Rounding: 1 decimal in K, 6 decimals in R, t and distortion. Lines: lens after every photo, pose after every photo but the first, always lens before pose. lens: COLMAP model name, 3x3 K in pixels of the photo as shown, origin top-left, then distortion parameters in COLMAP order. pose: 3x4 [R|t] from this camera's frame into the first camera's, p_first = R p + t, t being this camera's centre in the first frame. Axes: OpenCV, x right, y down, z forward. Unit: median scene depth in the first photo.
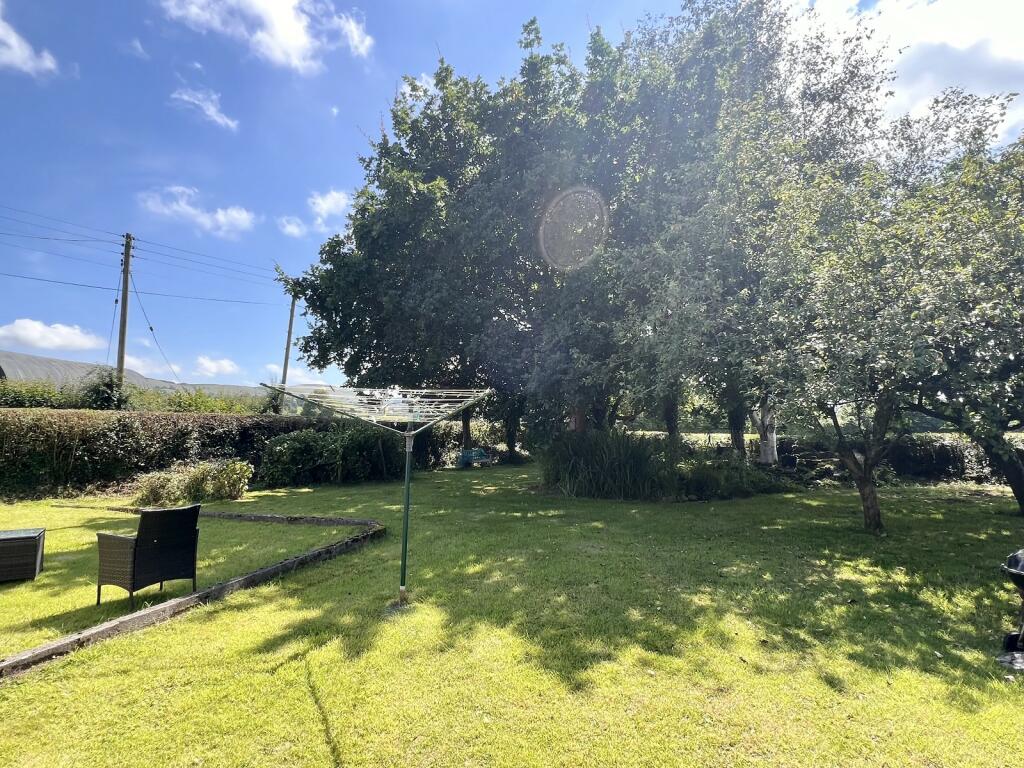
lens RADIAL K [[572.9, 0, 511.4], [0, 572.9, 382.2], [0, 0, 1]] dist [-0.005175, 0.000222]
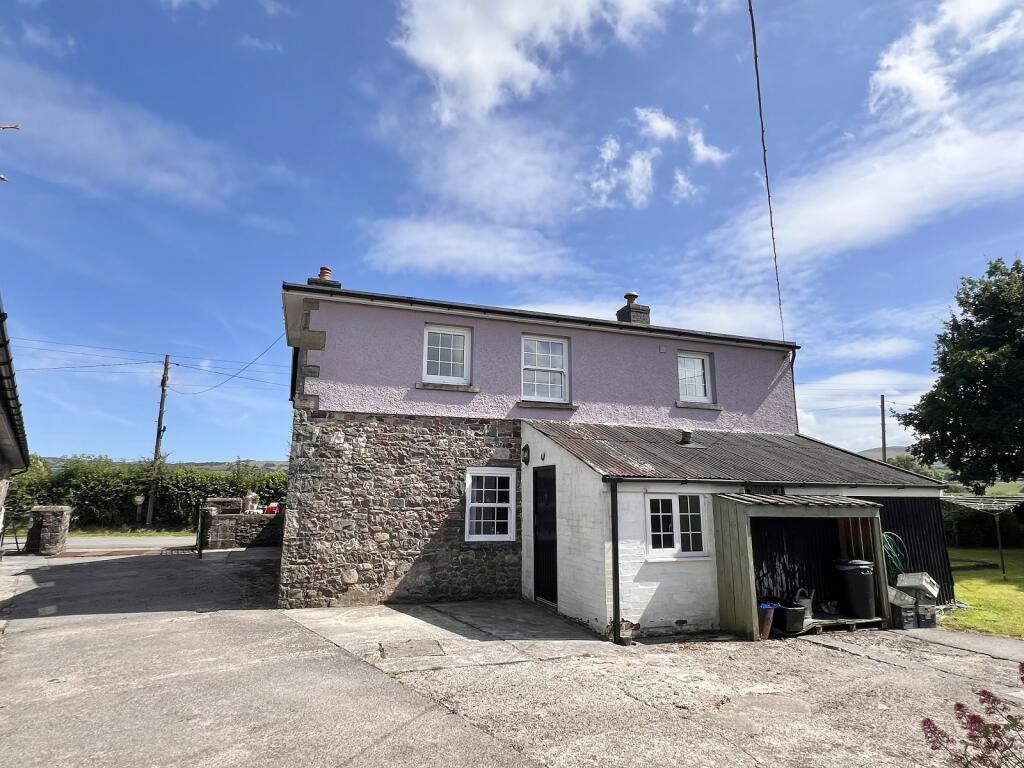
lens RADIAL K [[572.9, 0, 512.3], [0, 572.9, 384.1], [0, 0, 1]] dist [-0.005175, 0.000222]
pose [[0.606307, -0.160474, -0.778871, 0.226119], [0.070005, 0.986396, -0.148736, -0.099589], [0.792143, 0.035655, 0.609293, -0.872235]]
